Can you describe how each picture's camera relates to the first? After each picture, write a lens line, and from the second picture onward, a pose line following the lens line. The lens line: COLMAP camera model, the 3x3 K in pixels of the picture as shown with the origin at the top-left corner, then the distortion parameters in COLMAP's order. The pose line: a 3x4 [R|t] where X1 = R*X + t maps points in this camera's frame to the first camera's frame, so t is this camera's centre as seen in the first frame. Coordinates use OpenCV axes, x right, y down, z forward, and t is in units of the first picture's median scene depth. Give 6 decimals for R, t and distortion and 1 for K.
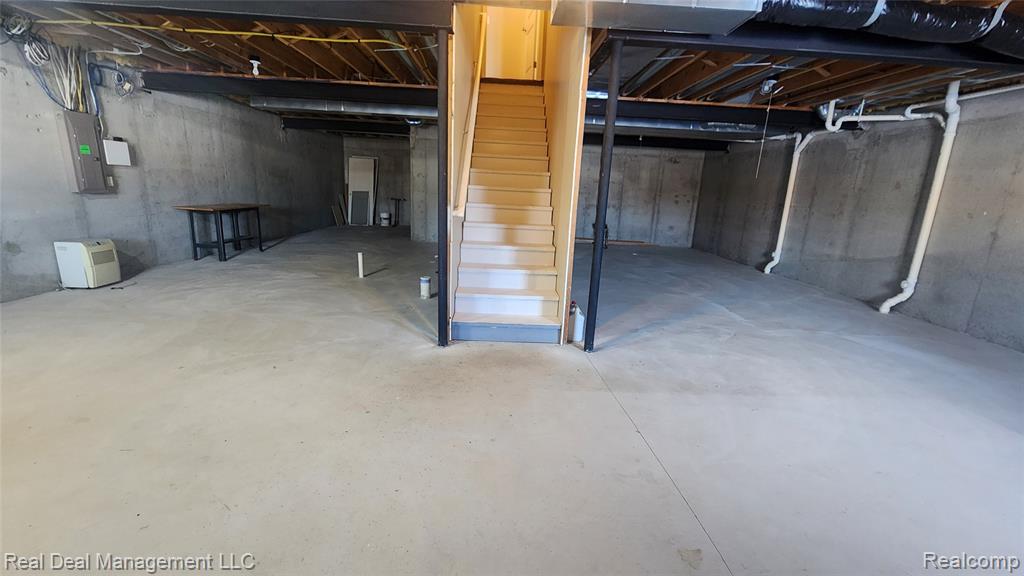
lens RADIAL K [[417.6, 0, 512.0], [0, 417.6, 288.0], [0, 0, 1]] dist [-0.001787, 0.000273]
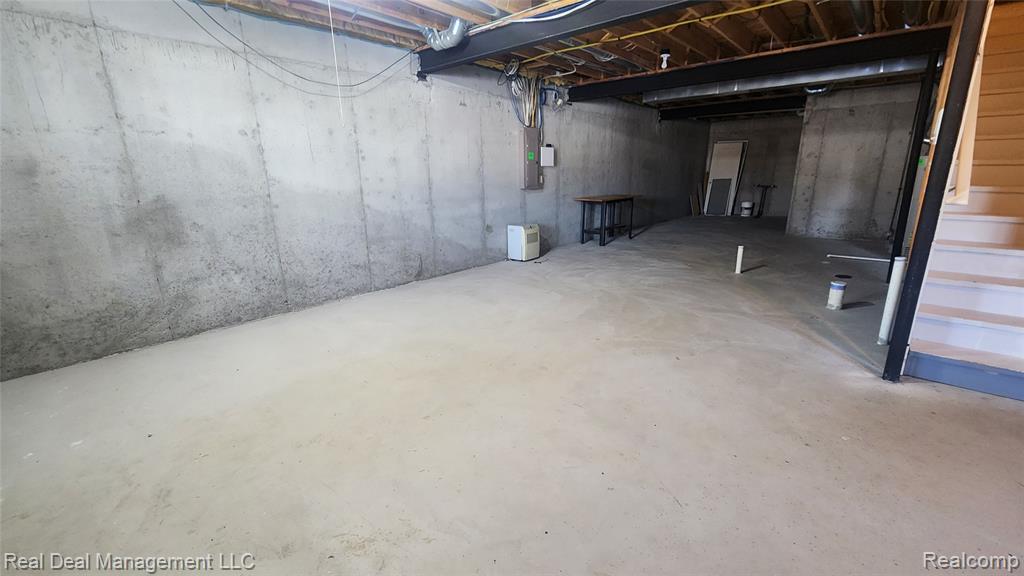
lens RADIAL K [[417.6, 0, 512.0], [0, 417.6, 288.0], [0, 0, 1]] dist [-0.001787, 0.000273]
pose [[0.727609, 0.126919, -0.674149, -0.114571], [-0.111236, 0.991559, 0.066620, 0.001155], [0.676914, 0.026516, 0.735585, -0.000106]]
